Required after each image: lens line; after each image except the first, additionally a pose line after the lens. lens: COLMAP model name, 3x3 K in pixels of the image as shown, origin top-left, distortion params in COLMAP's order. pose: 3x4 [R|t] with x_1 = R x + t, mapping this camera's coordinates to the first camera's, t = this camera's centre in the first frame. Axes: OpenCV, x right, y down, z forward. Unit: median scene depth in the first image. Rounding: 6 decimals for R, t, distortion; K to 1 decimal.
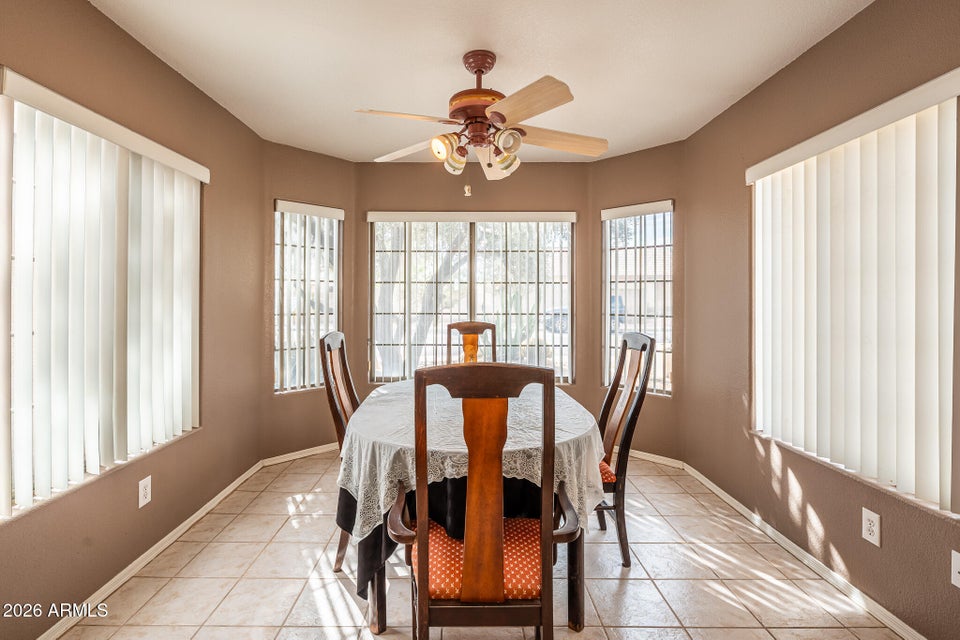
lens RADIAL K [[494.5, 0, 475.4], [0, 494.5, 298.1], [0, 0, 1]] dist [-0.002283, -0.000271]
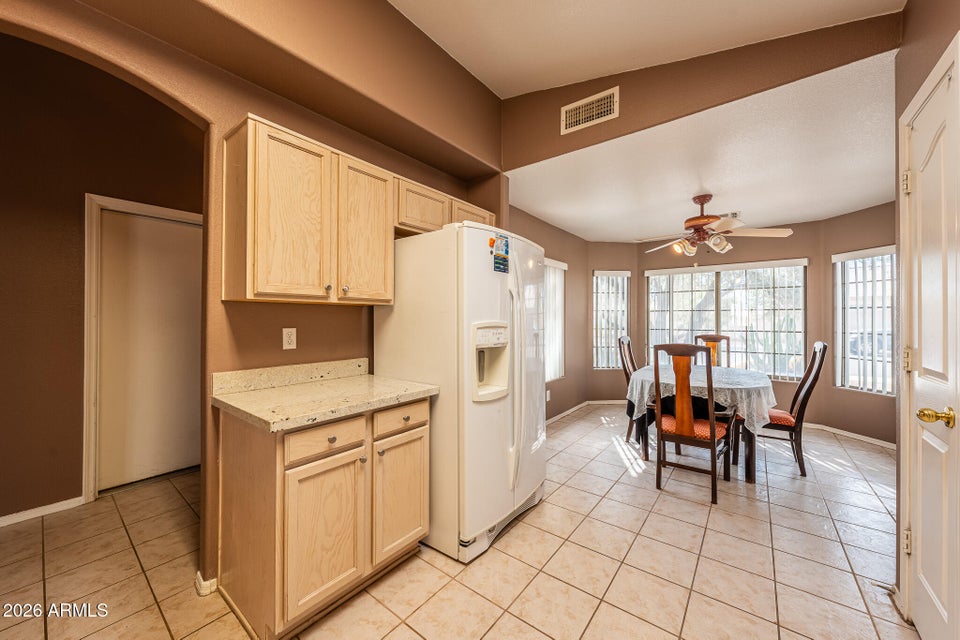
lens RADIAL K [[353.1, 0, 473.5], [0, 353.1, 316.7], [0, 0, 1]] dist [0.000718, 0.000165]
pose [[0.774825, -0.006203, -0.632145, 0.157848], [-0.000263, 0.999949, -0.010135, -0.000243], [0.632176, 0.008019, 0.774783, -0.547534]]
